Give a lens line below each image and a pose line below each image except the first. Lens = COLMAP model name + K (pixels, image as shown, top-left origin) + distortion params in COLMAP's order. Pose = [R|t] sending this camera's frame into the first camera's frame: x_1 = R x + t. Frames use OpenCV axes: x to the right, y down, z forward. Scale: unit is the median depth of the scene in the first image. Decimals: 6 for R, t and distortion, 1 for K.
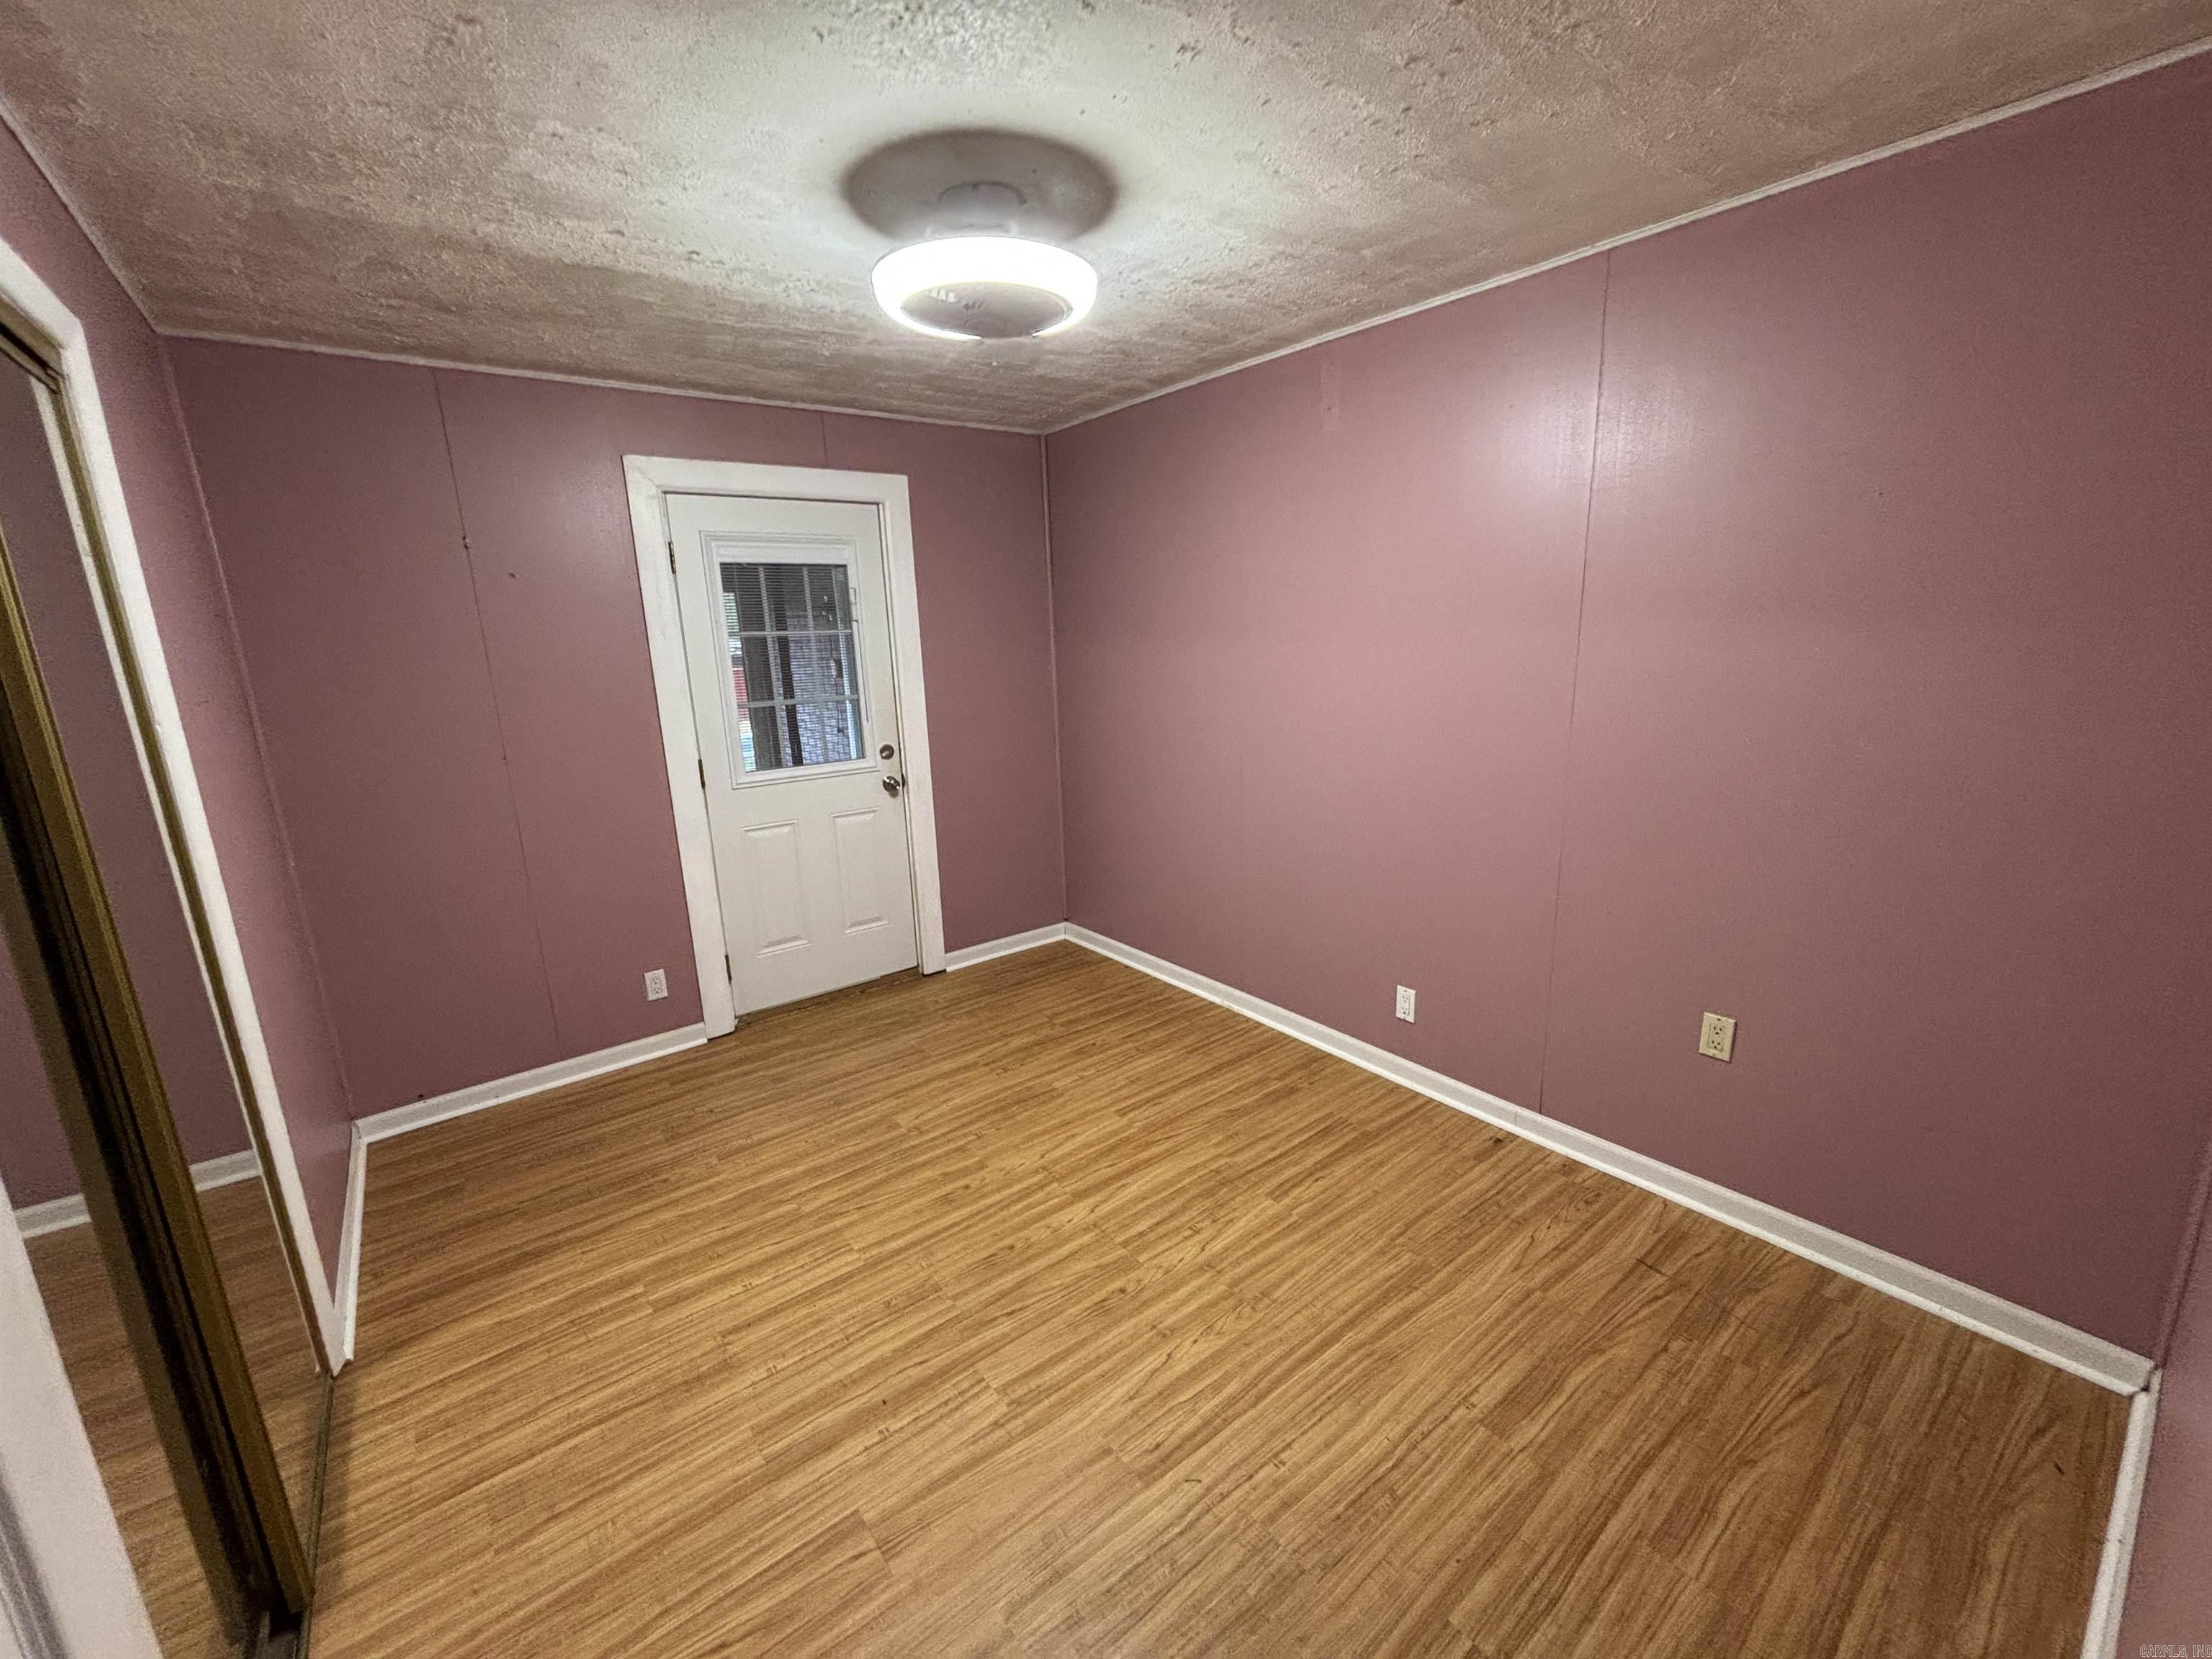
lens RADIAL K [[902.6, 0, 1102.9], [0, 902.6, 828.7], [0, 0, 1]] dist [0.003061, 0.002265]
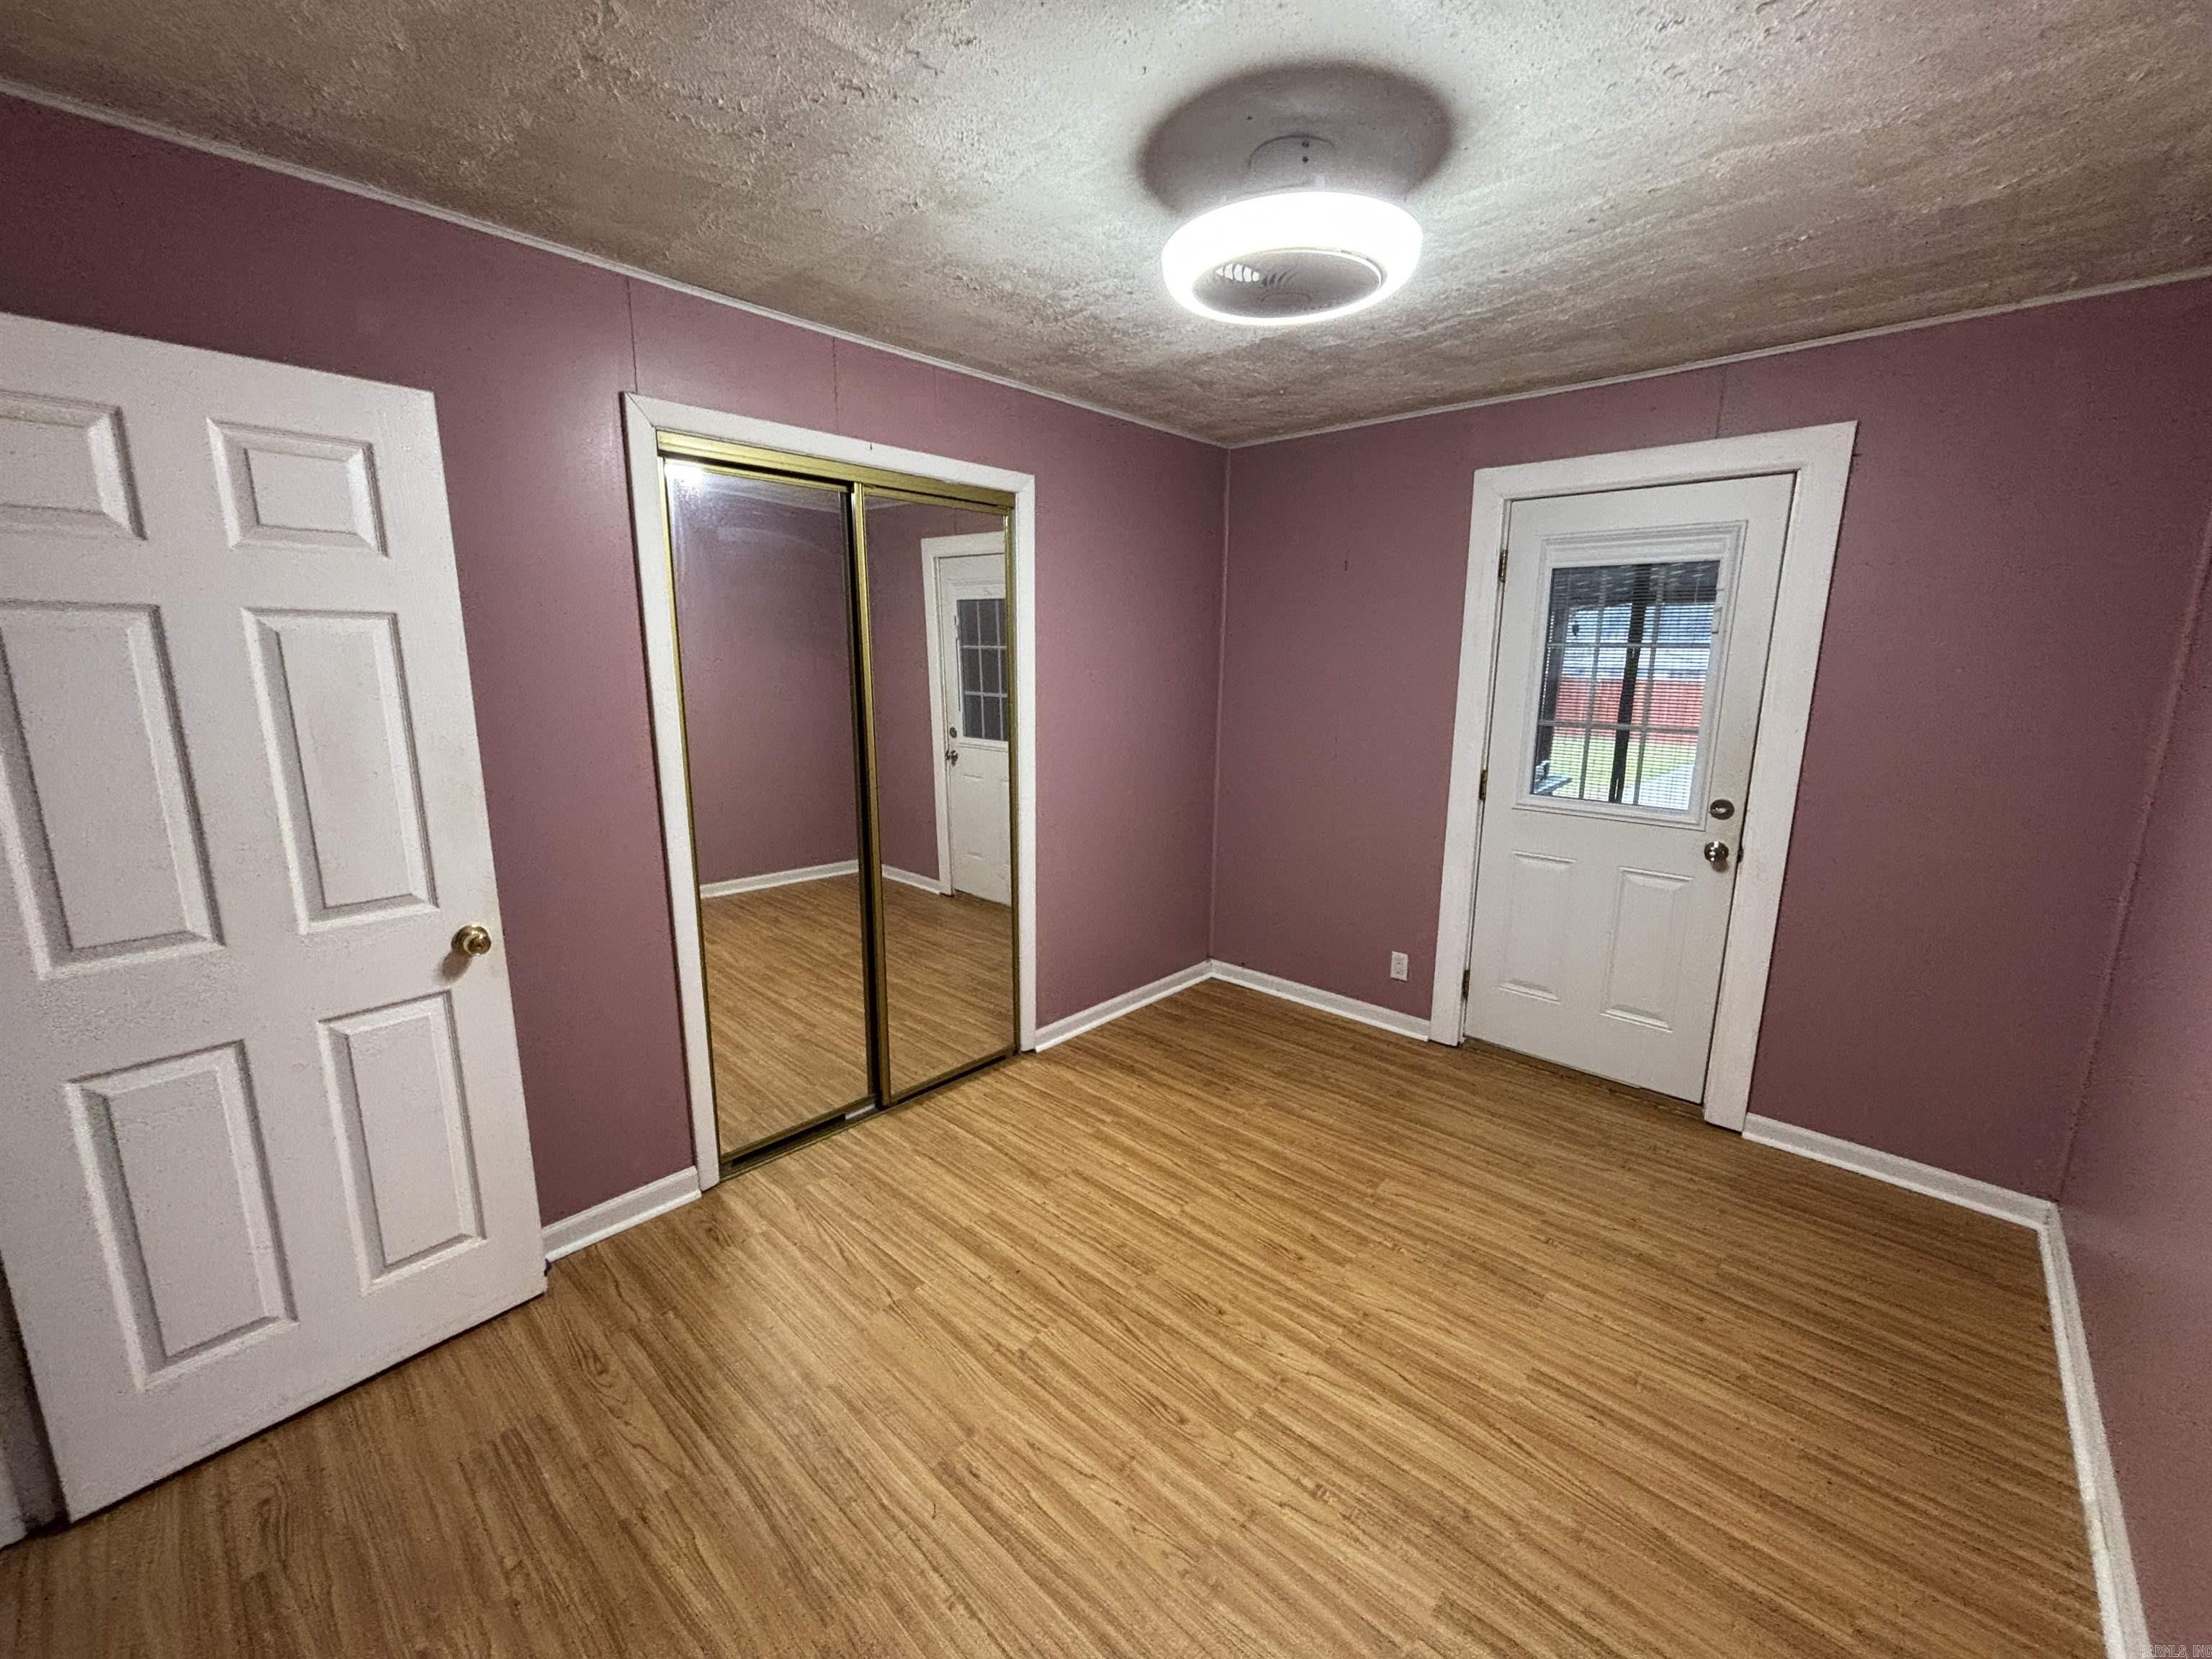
lens RADIAL K [[902.6, 0, 1100.9], [0, 902.6, 824.3], [0, 0, 1]] dist [0.003061, 0.002265]
pose [[0.159283, 0.226619, -0.960871, 0.618204], [-0.233510, 0.954327, 0.186366, -0.146361], [0.959219, 0.194688, 0.204926, 0.567174]]
